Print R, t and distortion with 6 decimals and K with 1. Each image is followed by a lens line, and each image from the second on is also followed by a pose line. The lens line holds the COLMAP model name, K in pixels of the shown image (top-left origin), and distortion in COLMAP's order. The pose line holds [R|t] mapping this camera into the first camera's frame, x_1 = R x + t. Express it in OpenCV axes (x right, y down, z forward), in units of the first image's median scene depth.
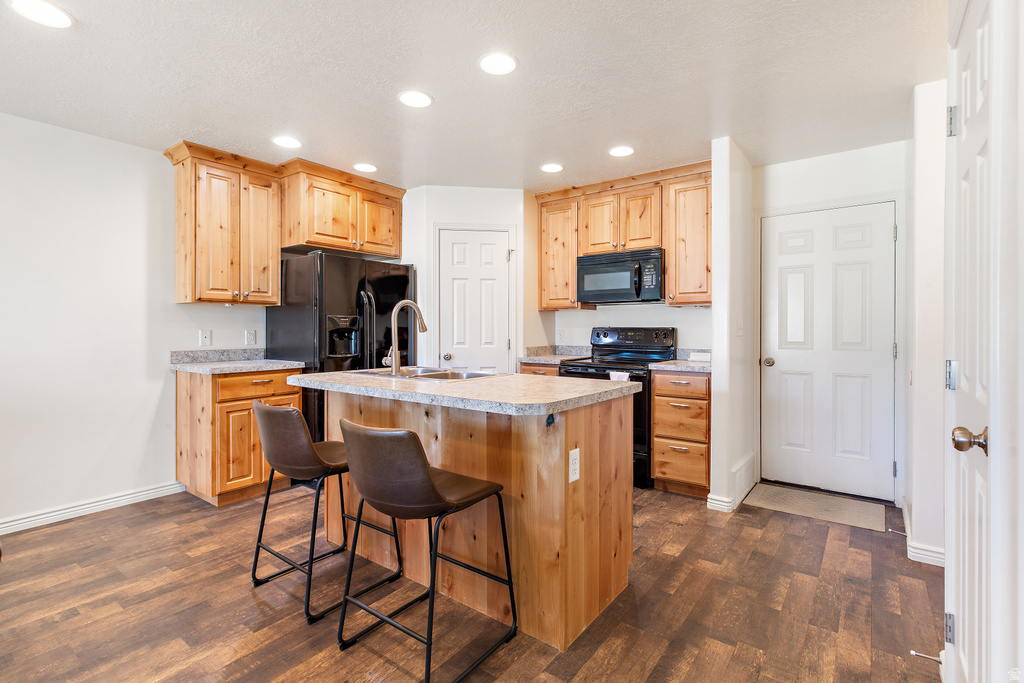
lens RADIAL K [[478.9, 0, 515.3], [0, 478.9, 333.9], [0, 0, 1]] dist [0.022890, 0.000438]
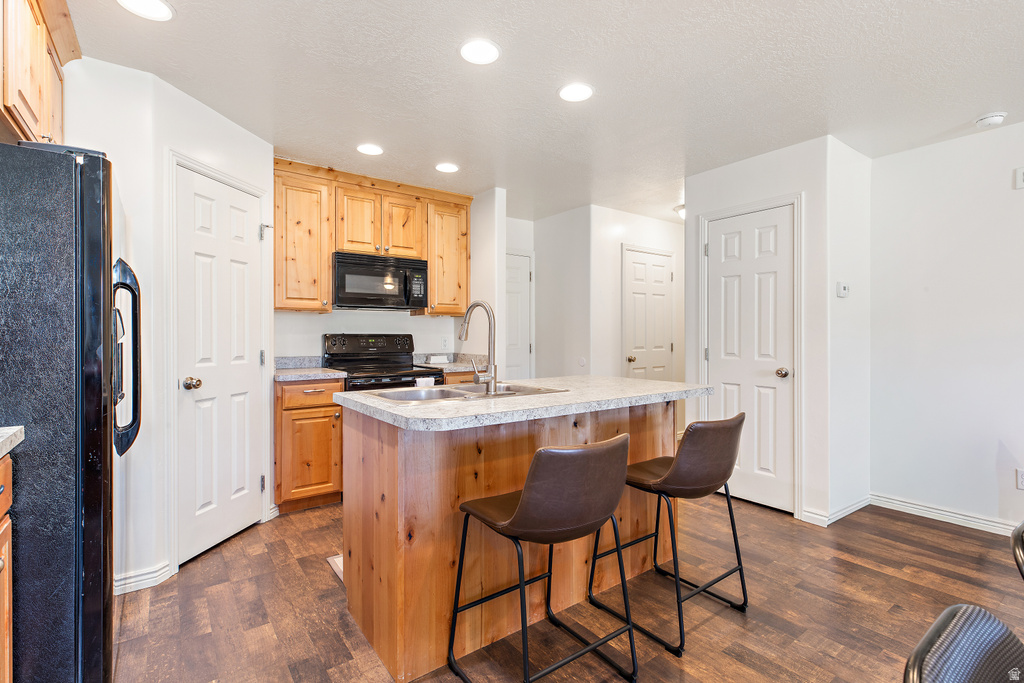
lens RADIAL K [[478.9, 0, 515.1], [0, 478.9, 337.2], [0, 0, 1]] dist [0.022890, 0.000438]
pose [[0.287707, -0.004042, 0.957710, -0.643563], [0.012629, 0.999920, 0.000426, -0.004539], [-0.957635, 0.011972, 0.287735, 0.479005]]
